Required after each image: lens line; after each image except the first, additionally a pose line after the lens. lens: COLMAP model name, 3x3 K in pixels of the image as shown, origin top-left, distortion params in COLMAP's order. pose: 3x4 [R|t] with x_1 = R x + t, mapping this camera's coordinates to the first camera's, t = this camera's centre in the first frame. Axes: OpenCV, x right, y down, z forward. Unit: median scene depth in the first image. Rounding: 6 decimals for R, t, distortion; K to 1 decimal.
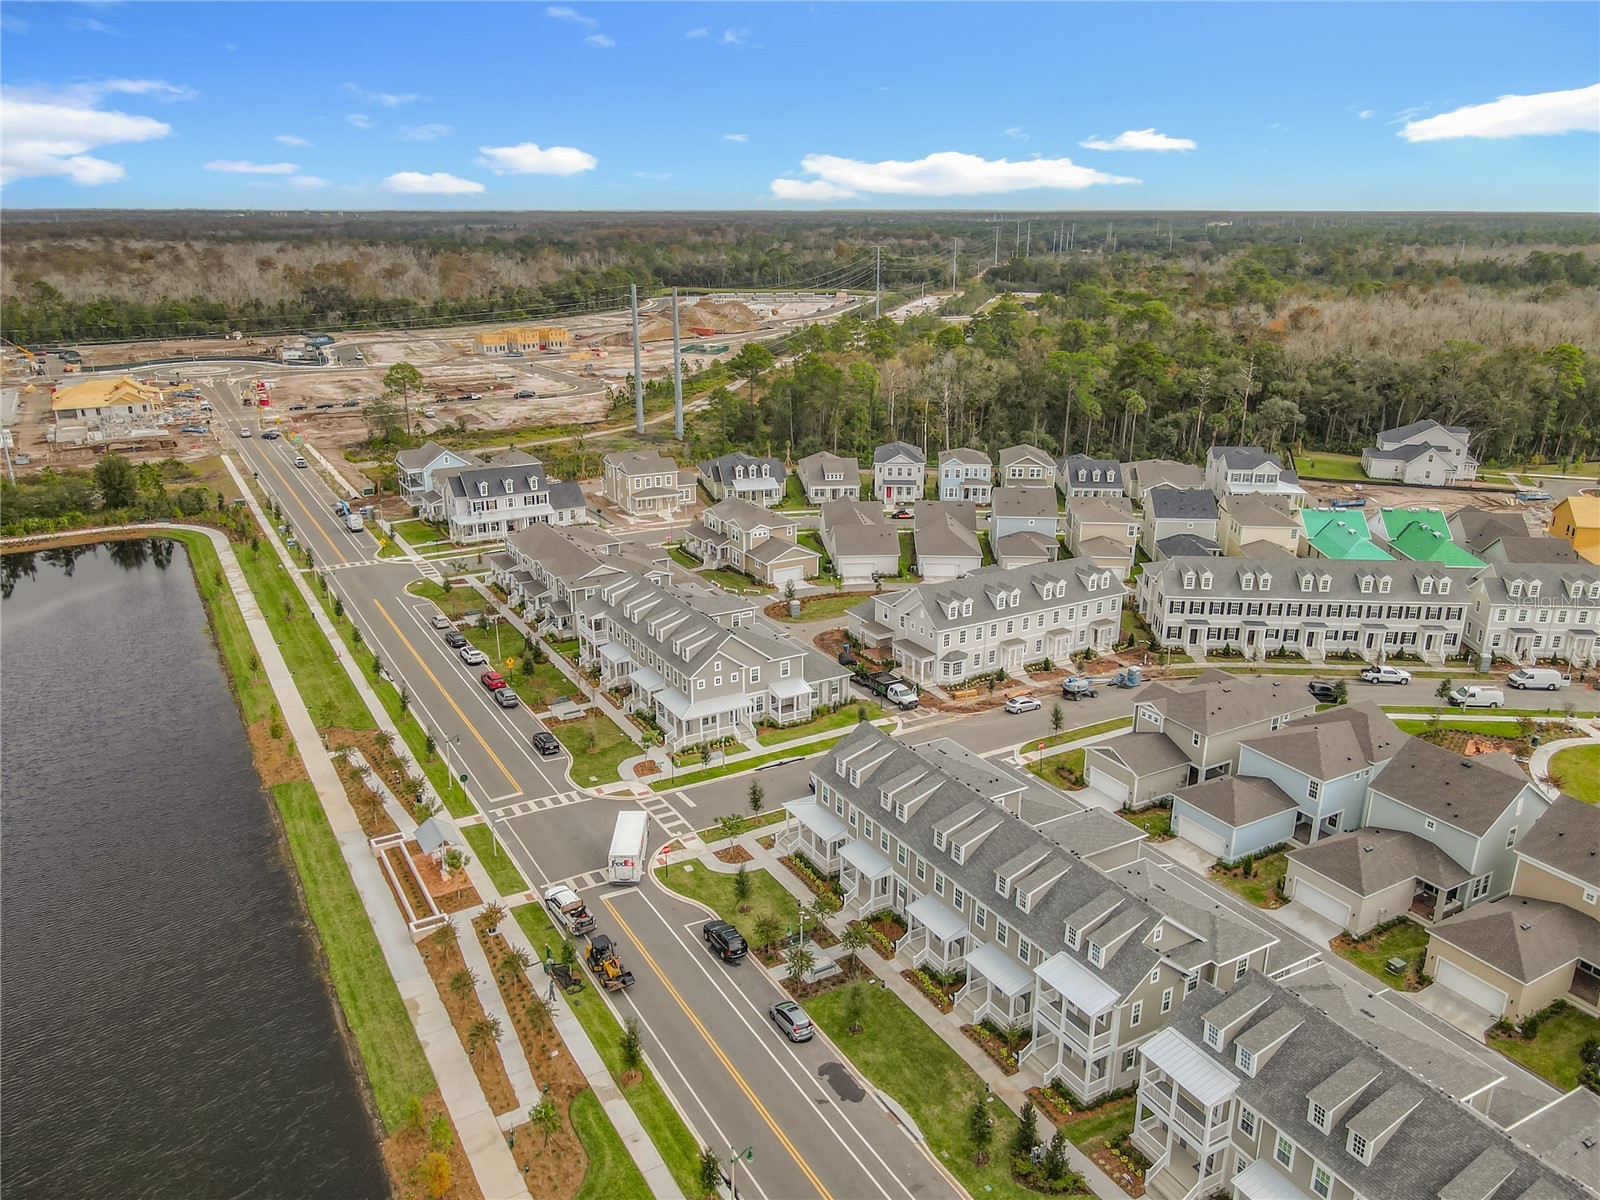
lens RADIAL K [[1194.8, 0, 793.4], [0, 1194.8, 618.5], [0, 0, 1]] dist [0.001879, 0.005961]
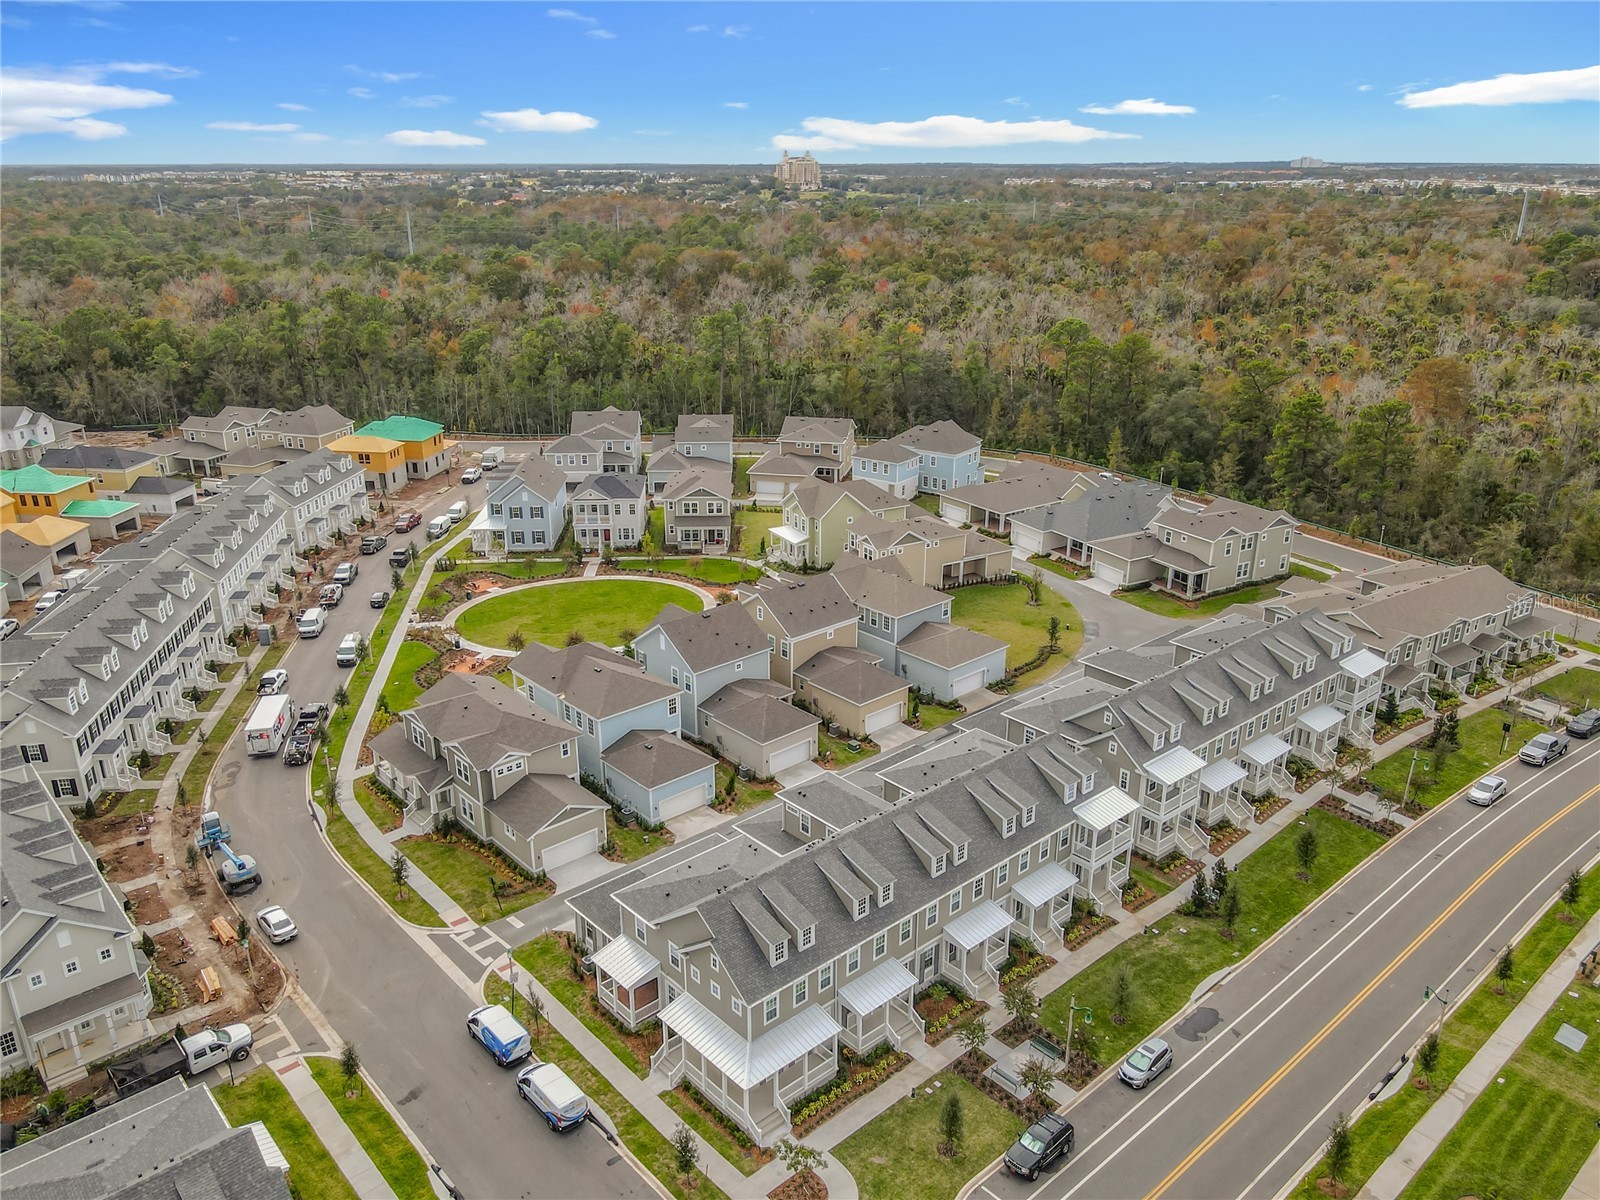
lens RADIAL K [[1217.0, 0, 798.4], [0, 1217.0, 516.8], [0, 0, 1]] dist [0.005439, 0.005612]
pose [[-0.210027, -0.277144, 0.937593, -0.684831], [0.318132, 0.887422, 0.333578, -0.408968], [-0.924489, 0.368339, -0.098214, 1.181212]]
